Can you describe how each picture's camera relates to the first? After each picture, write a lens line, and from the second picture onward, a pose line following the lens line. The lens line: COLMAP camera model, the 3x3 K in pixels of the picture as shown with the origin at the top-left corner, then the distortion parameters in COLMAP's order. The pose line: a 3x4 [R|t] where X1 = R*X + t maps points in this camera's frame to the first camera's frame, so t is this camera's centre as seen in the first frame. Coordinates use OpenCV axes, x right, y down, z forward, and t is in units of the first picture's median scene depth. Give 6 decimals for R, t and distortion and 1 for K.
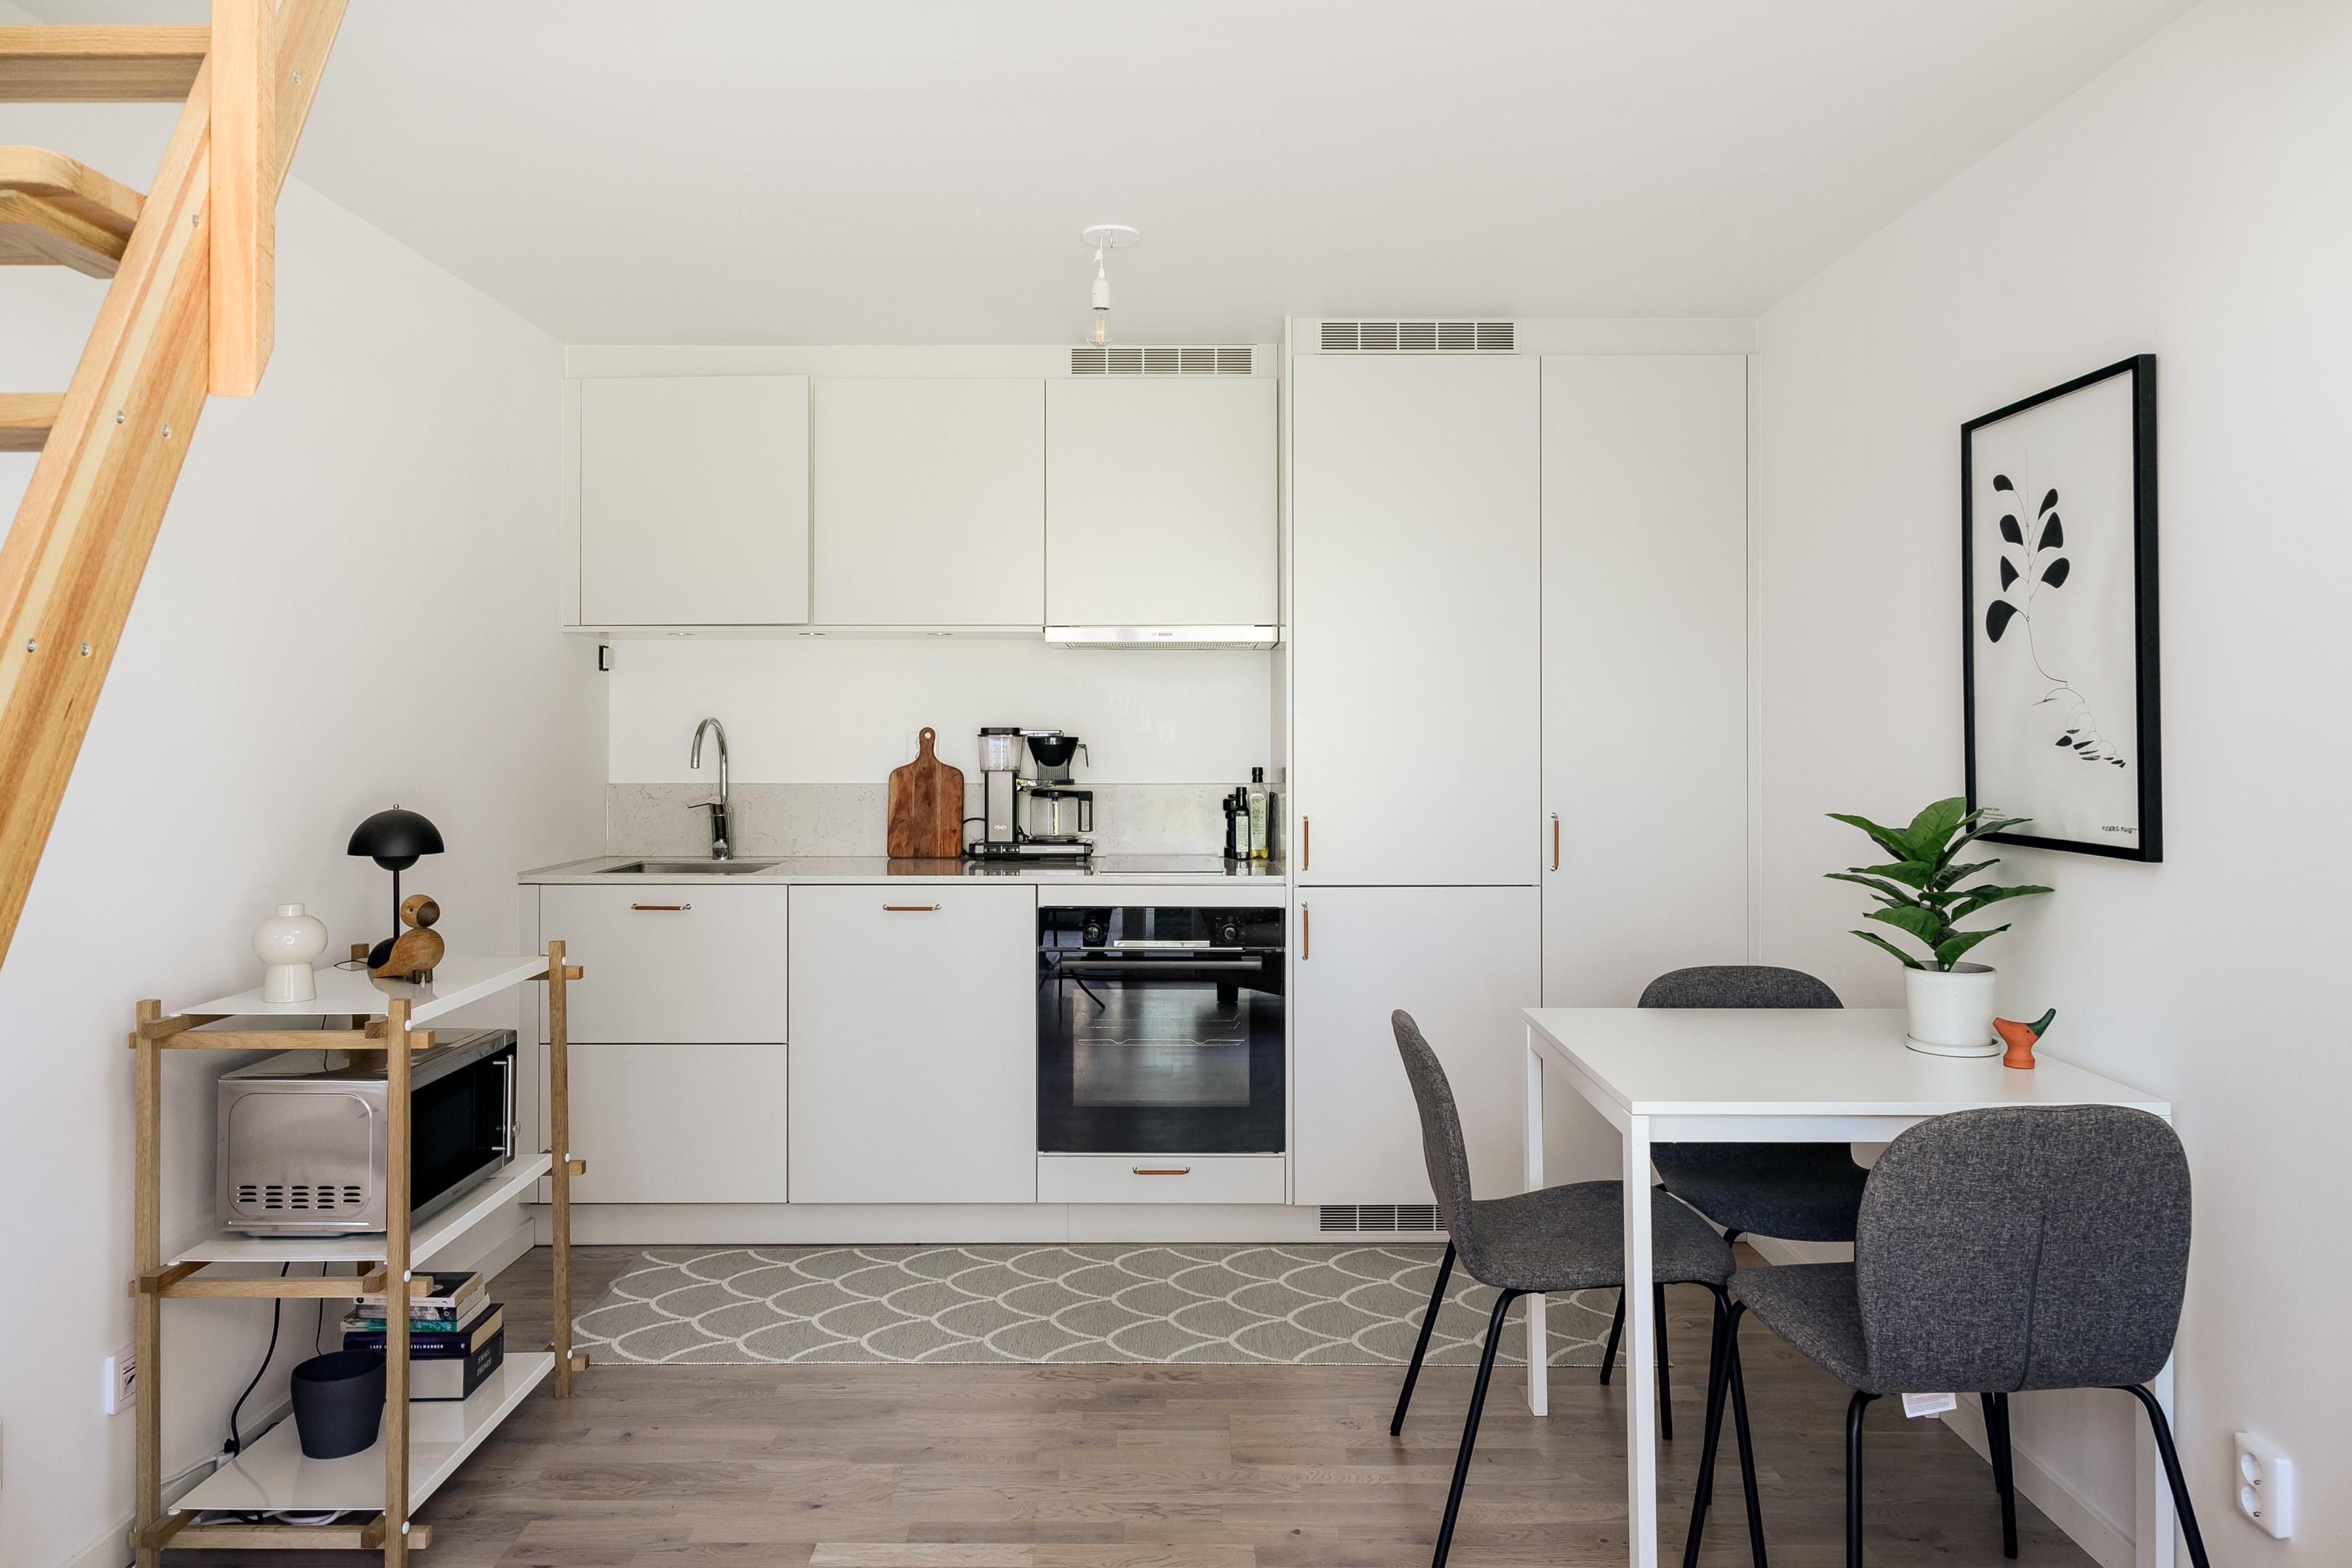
lens RADIAL K [[1610.6, 0, 1182.0], [0, 1610.6, 722.1], [0, 0, 1]] dist [-0.000767, 0.007195]
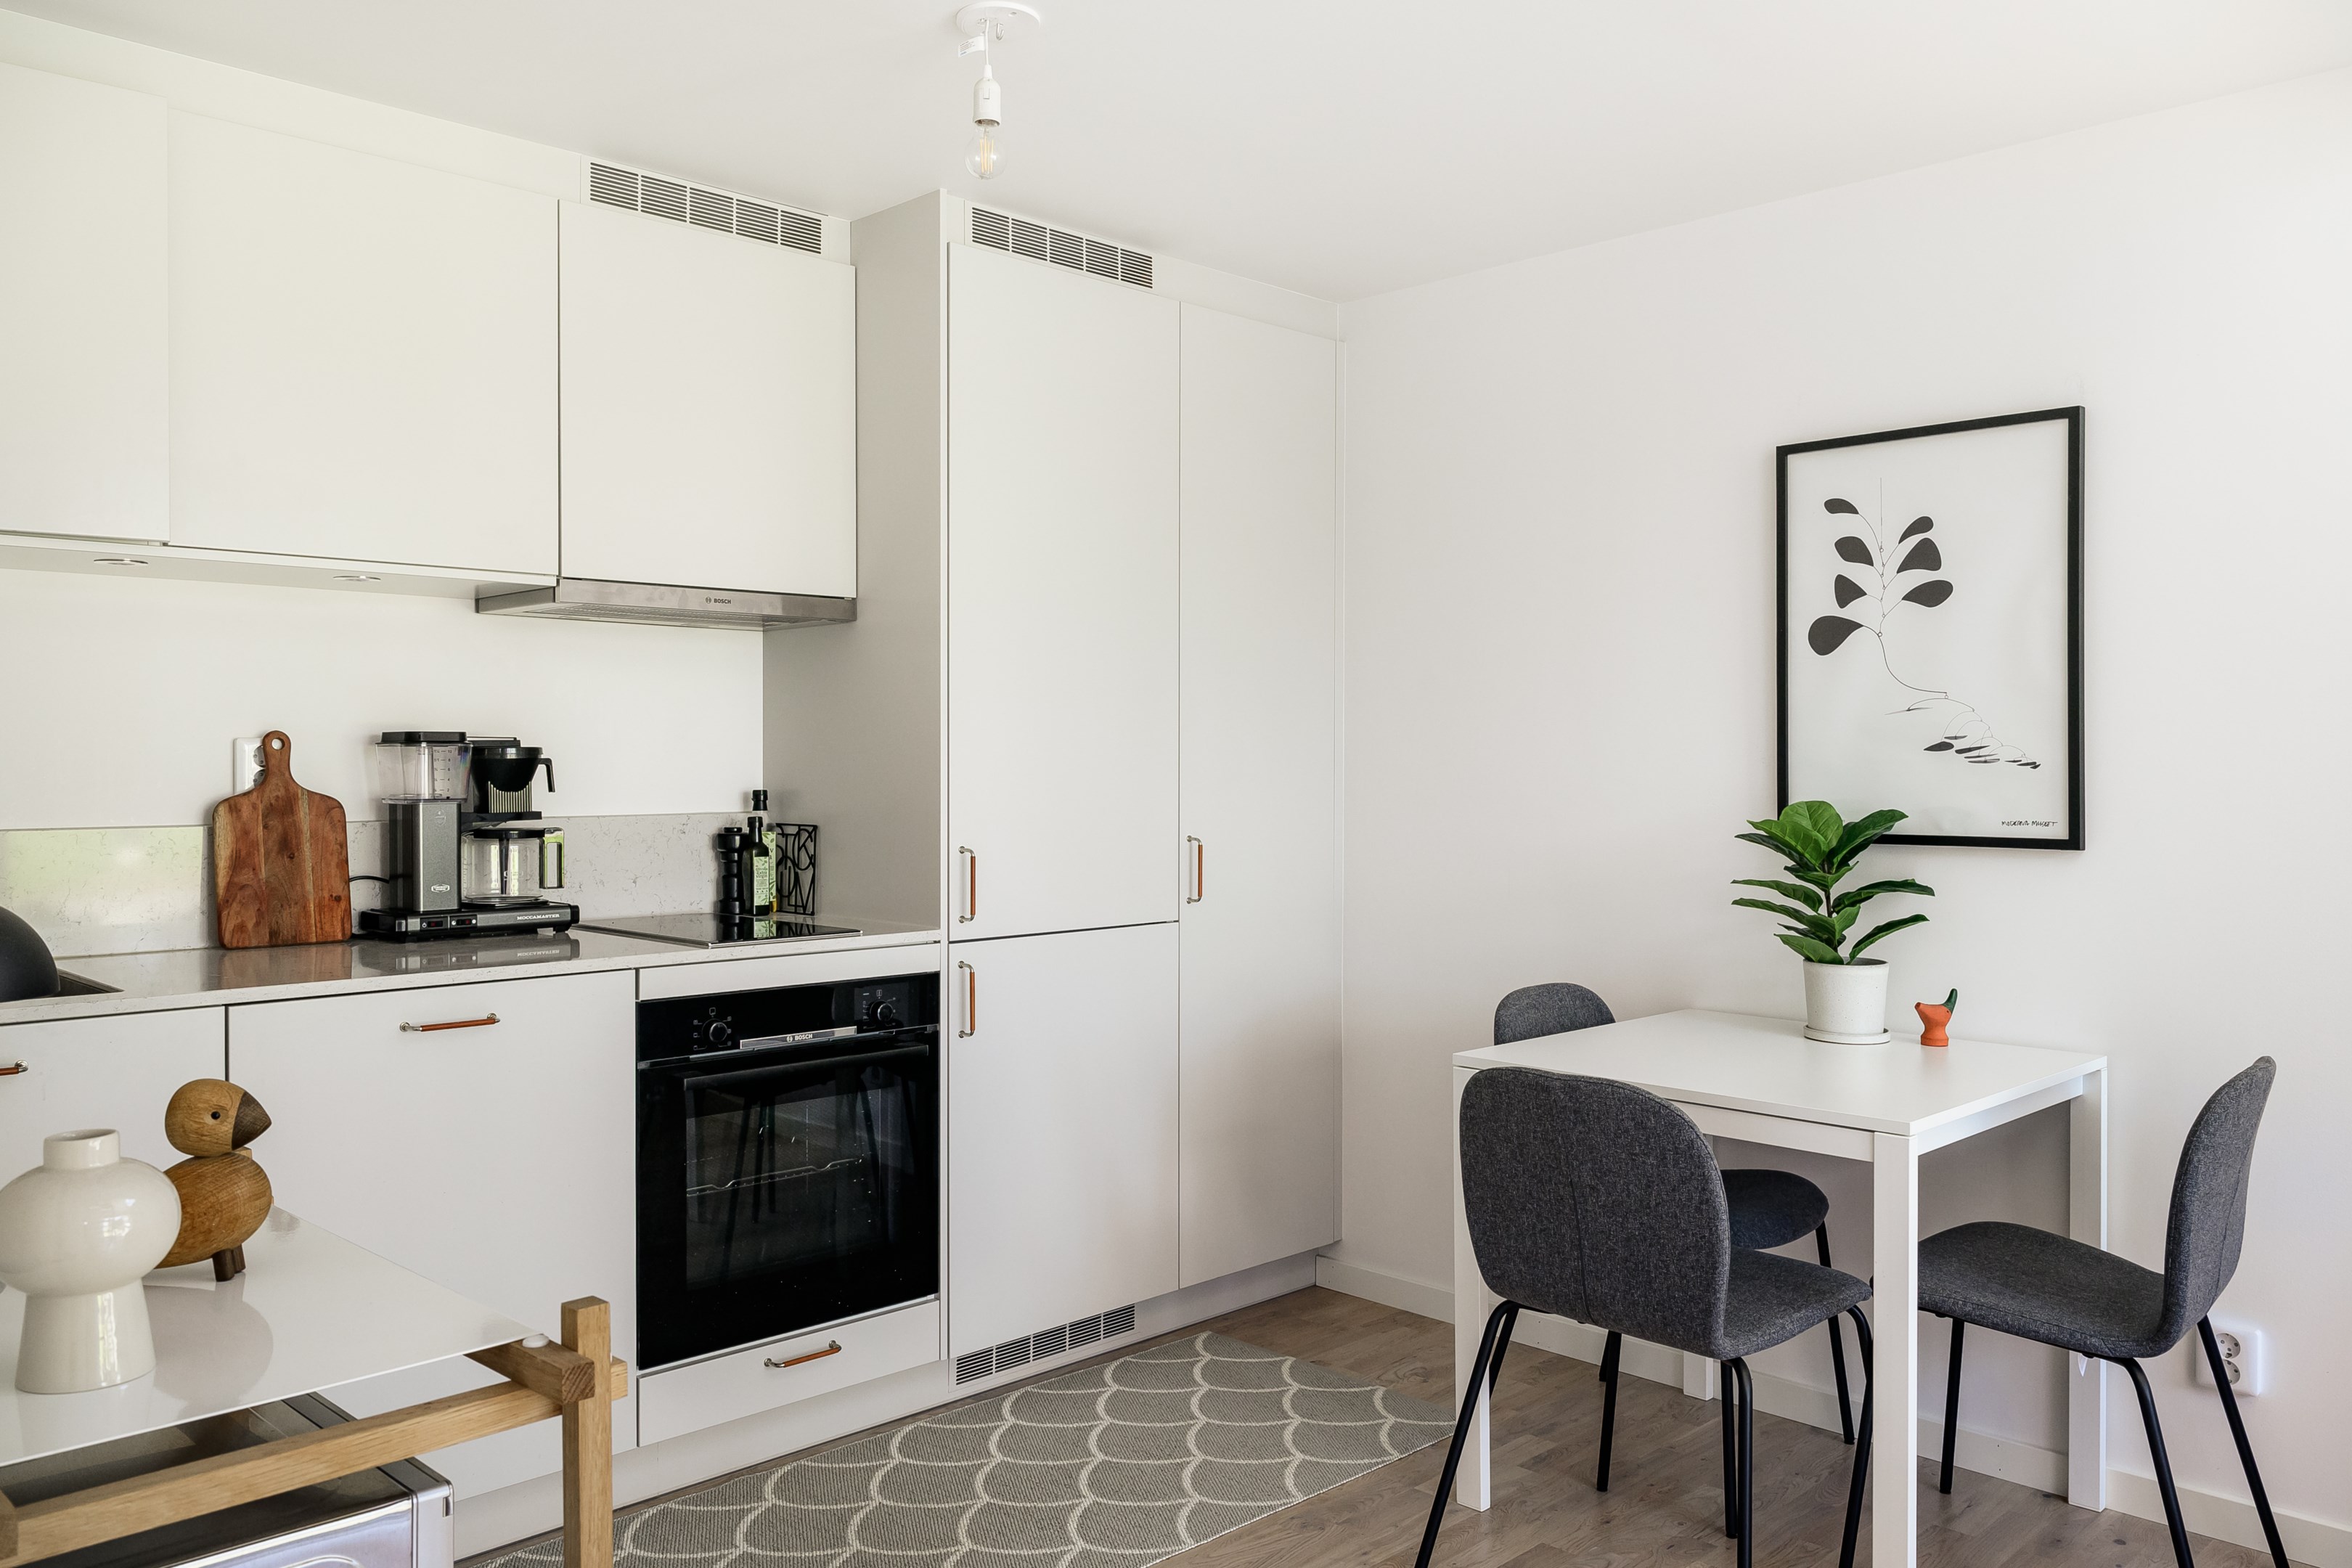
lens RADIAL K [[1782.7, 0, 1176.5], [0, 1782.7, 781.7], [0, 0, 1]] dist [0.002217, -0.000271]
pose [[0.712976, -0.006375, 0.701159, -0.443951], [-0.004021, 0.999905, 0.013180, 0.014208], [-0.701177, -0.012216, 0.712883, 0.325419]]
